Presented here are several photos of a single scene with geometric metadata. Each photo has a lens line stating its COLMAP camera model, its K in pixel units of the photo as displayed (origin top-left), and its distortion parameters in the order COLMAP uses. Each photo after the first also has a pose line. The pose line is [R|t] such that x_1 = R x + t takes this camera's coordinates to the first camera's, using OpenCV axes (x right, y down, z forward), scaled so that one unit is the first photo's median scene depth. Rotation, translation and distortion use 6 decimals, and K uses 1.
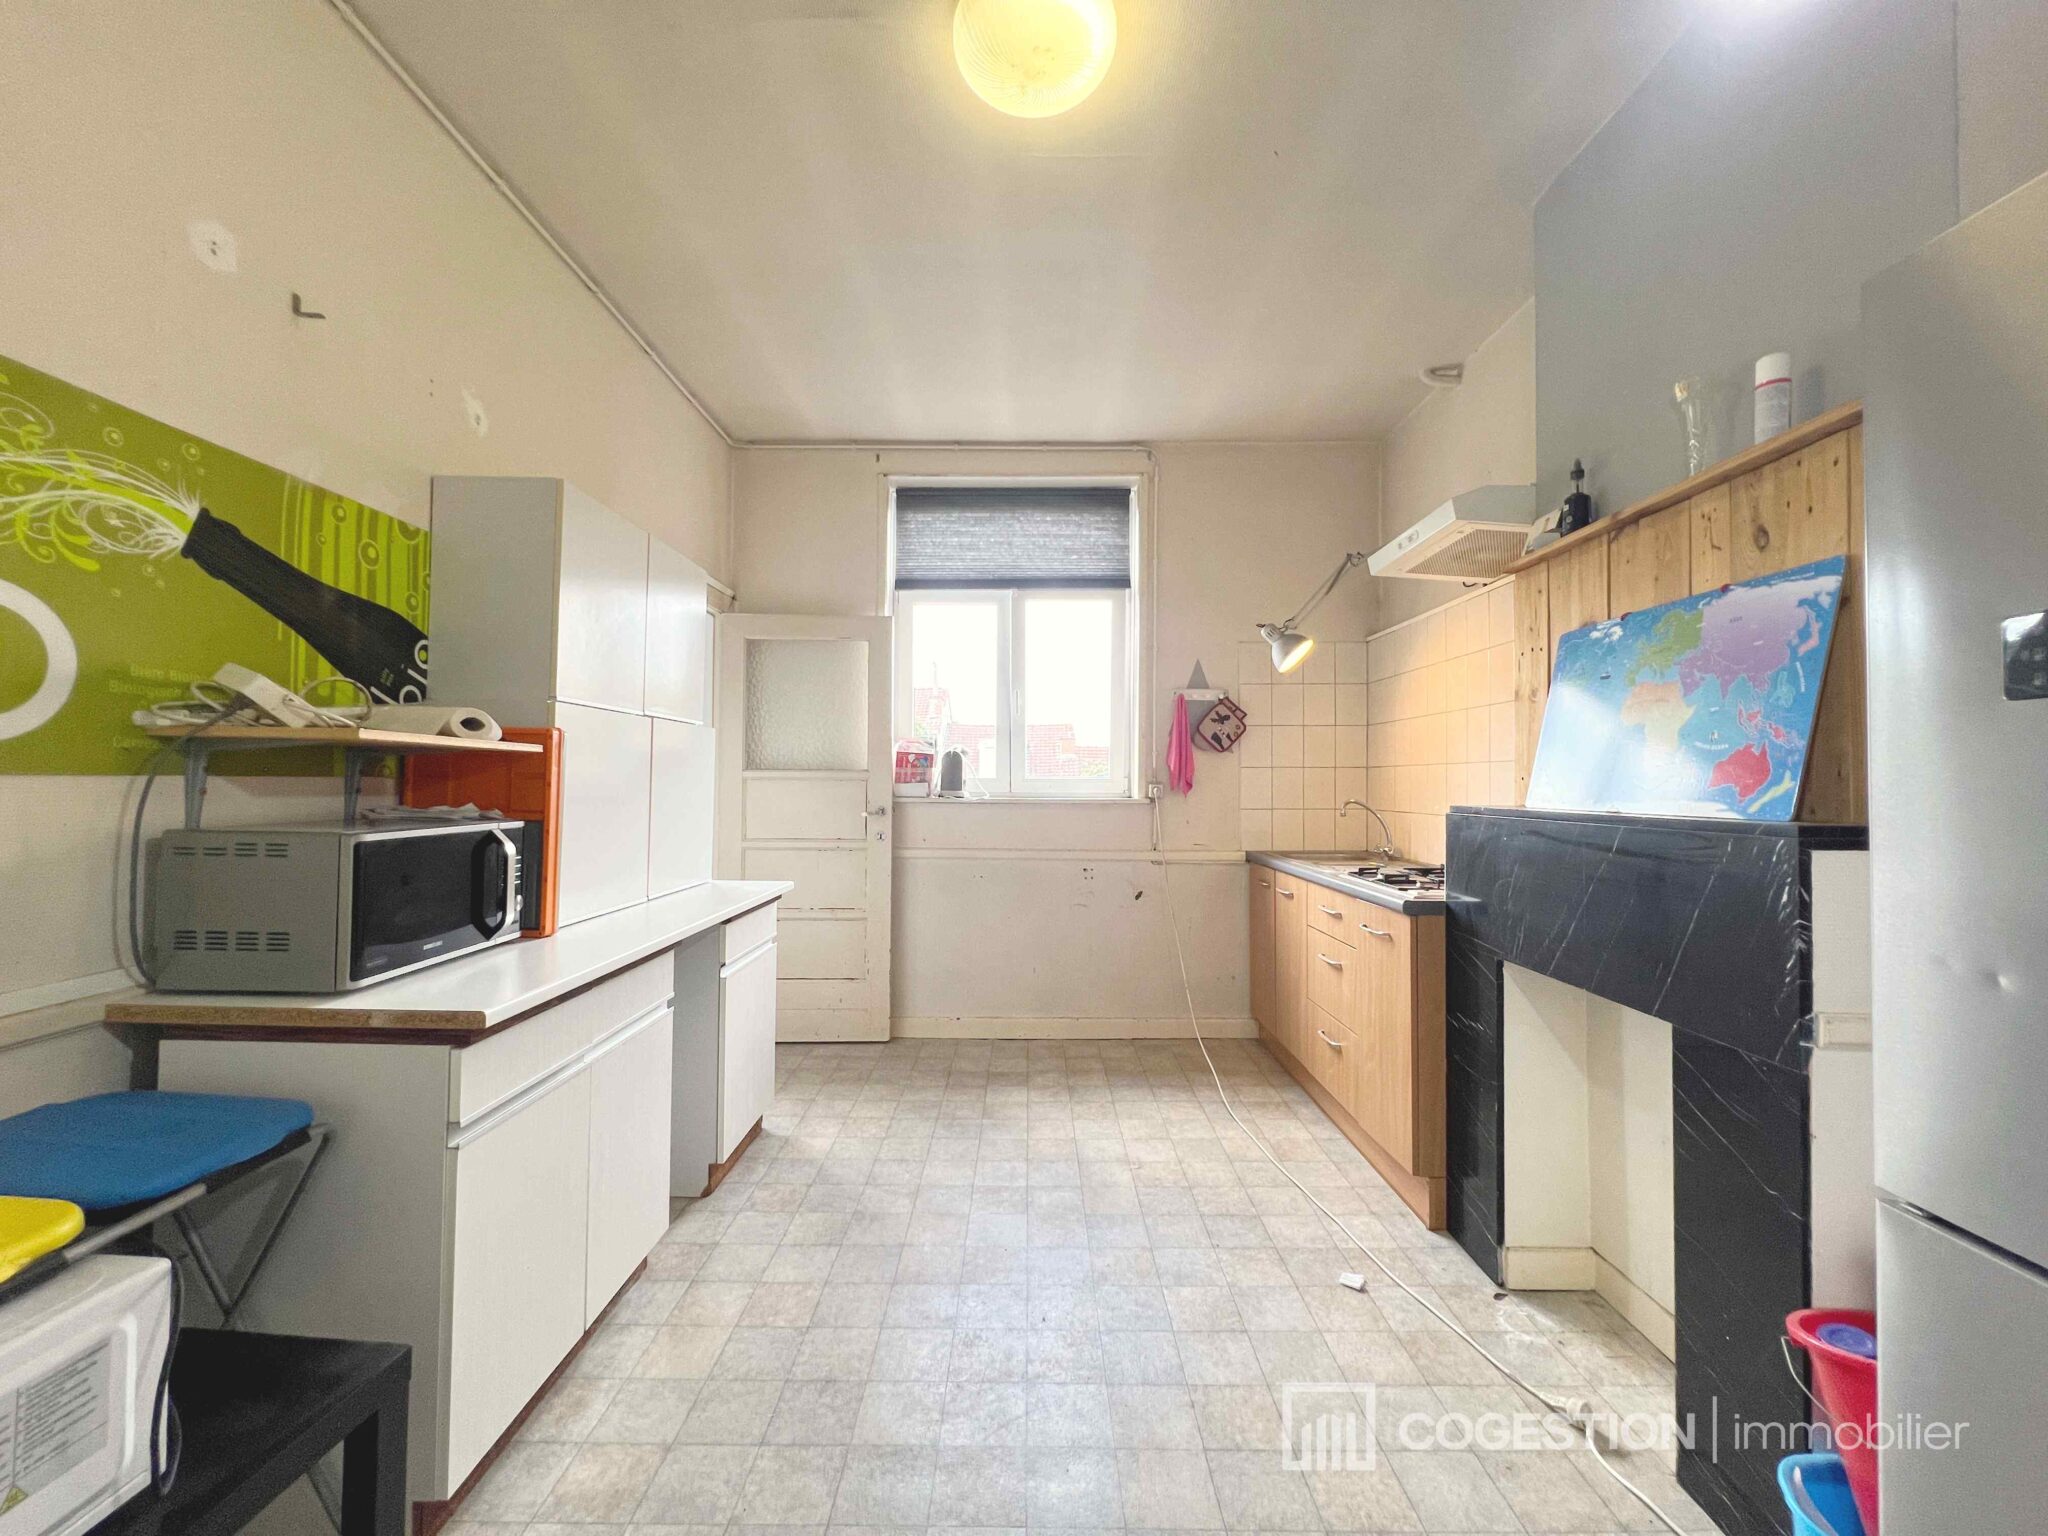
lens RADIAL K [[831.1, 0, 1024.5], [0, 831.1, 766.2], [0, 0, 1]] dist [0.011645, -0.000039]
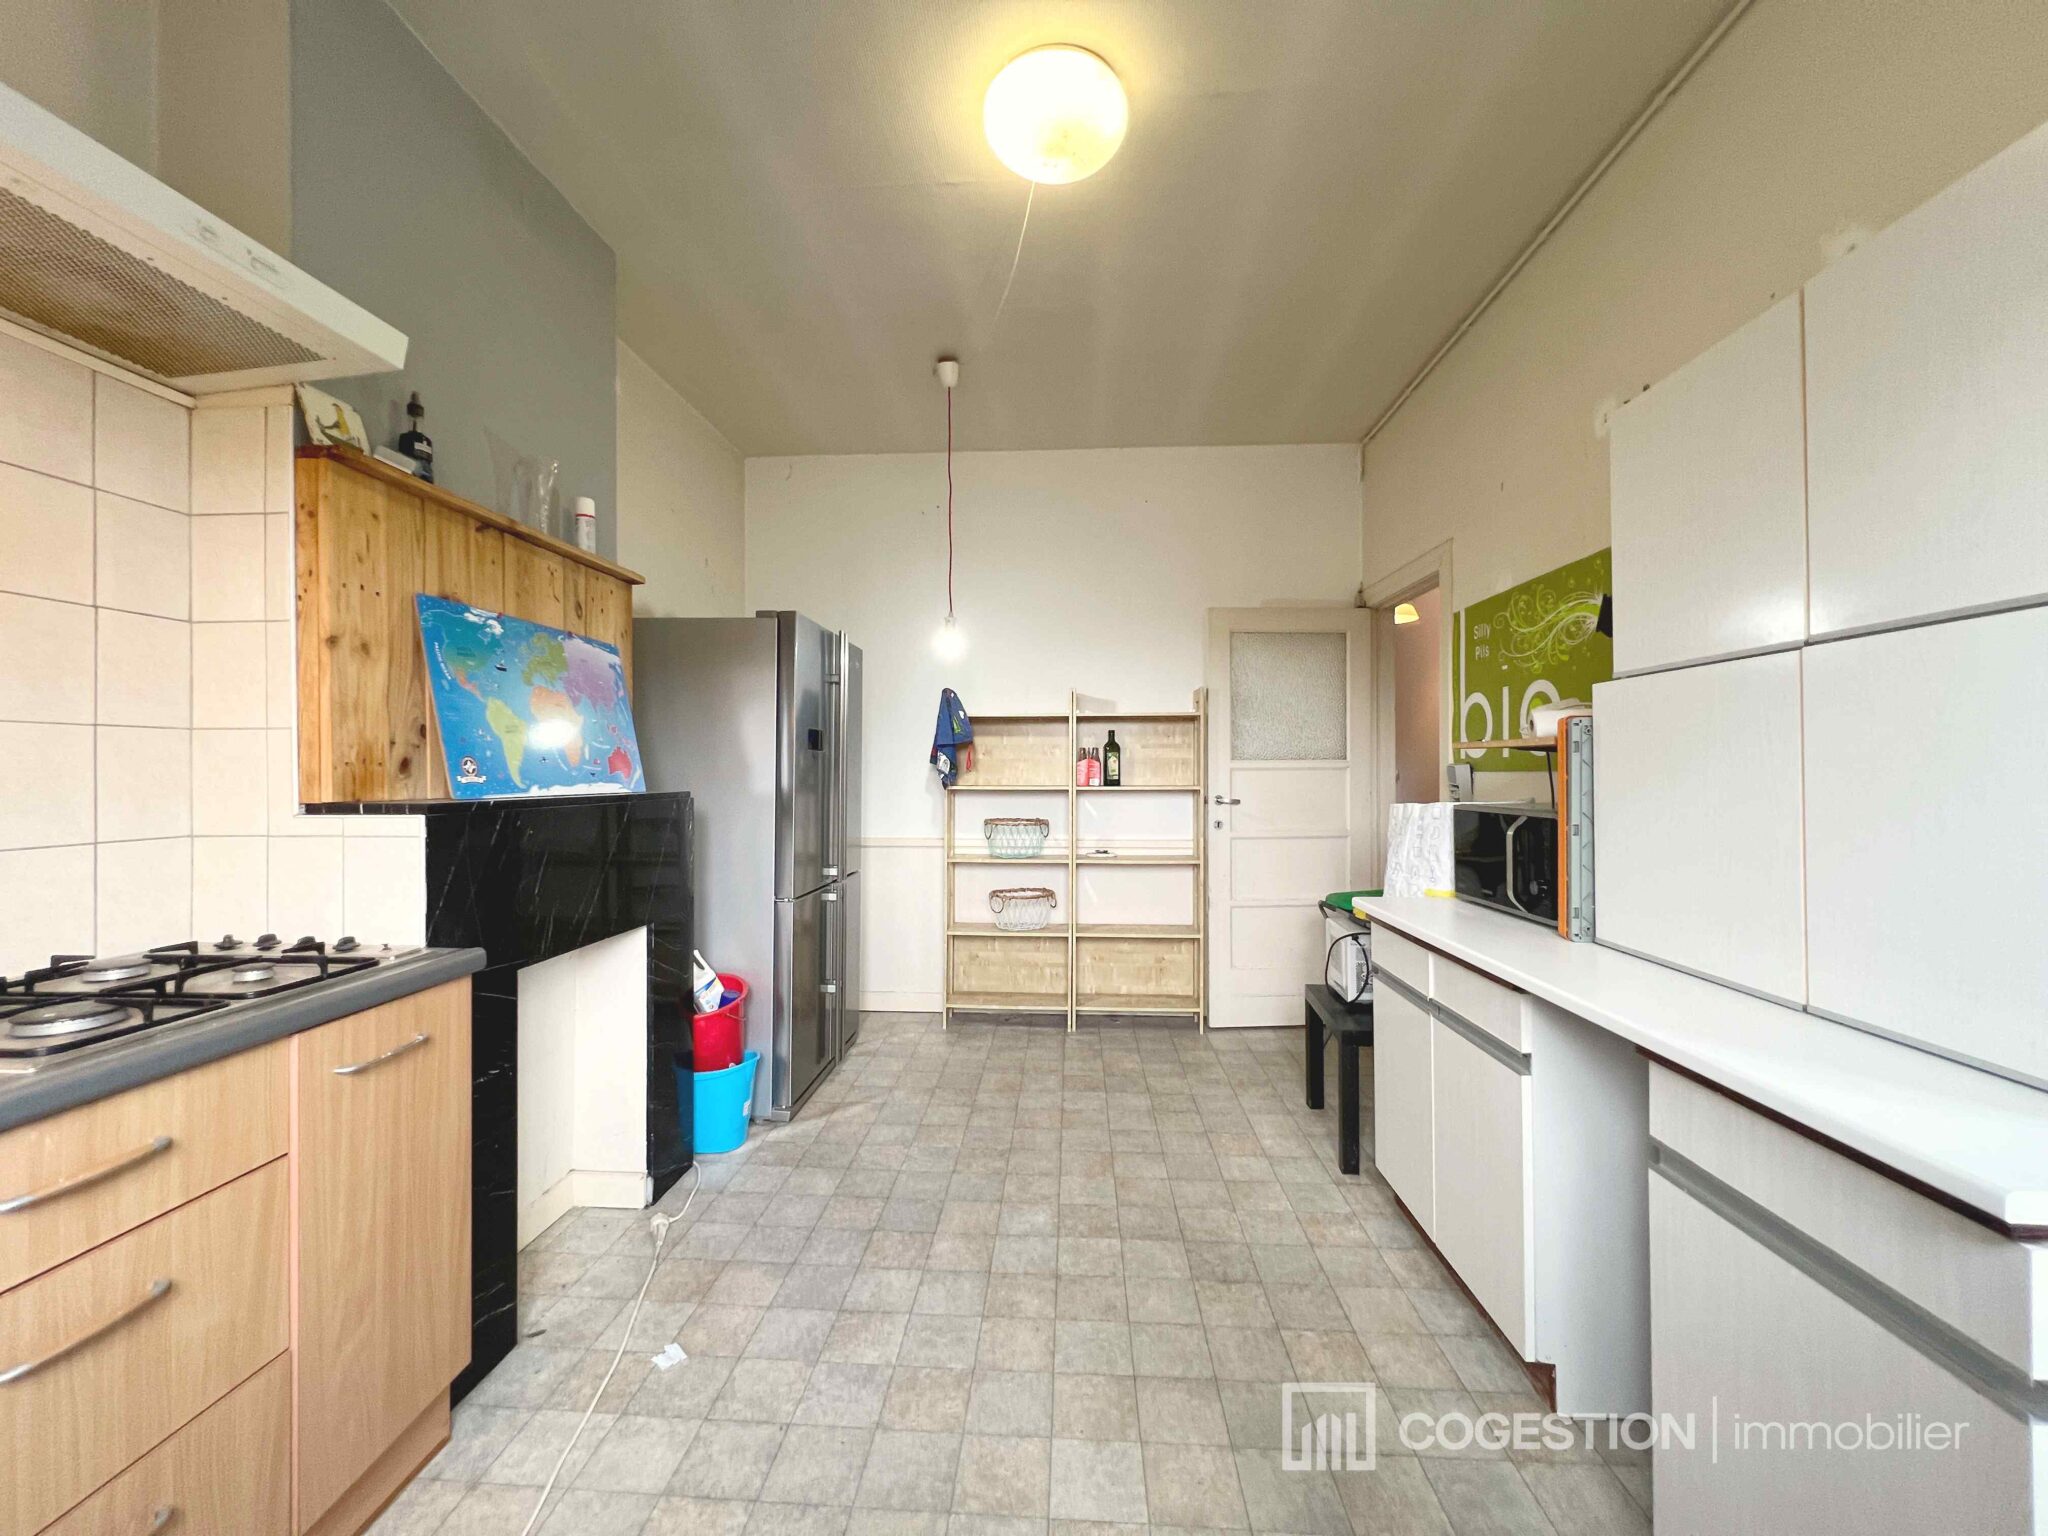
lens RADIAL K [[819.1, 0, 1014.9], [0, 819.1, 767.2], [0, 0, 1]] dist [-0.002537, 0.000463]
pose [[-0.997801, -0.004527, 0.066121, -0.012010], [-0.006041, 0.999724, -0.022706, 0.042772], [-0.066000, -0.023056, -0.997553, 2.413938]]
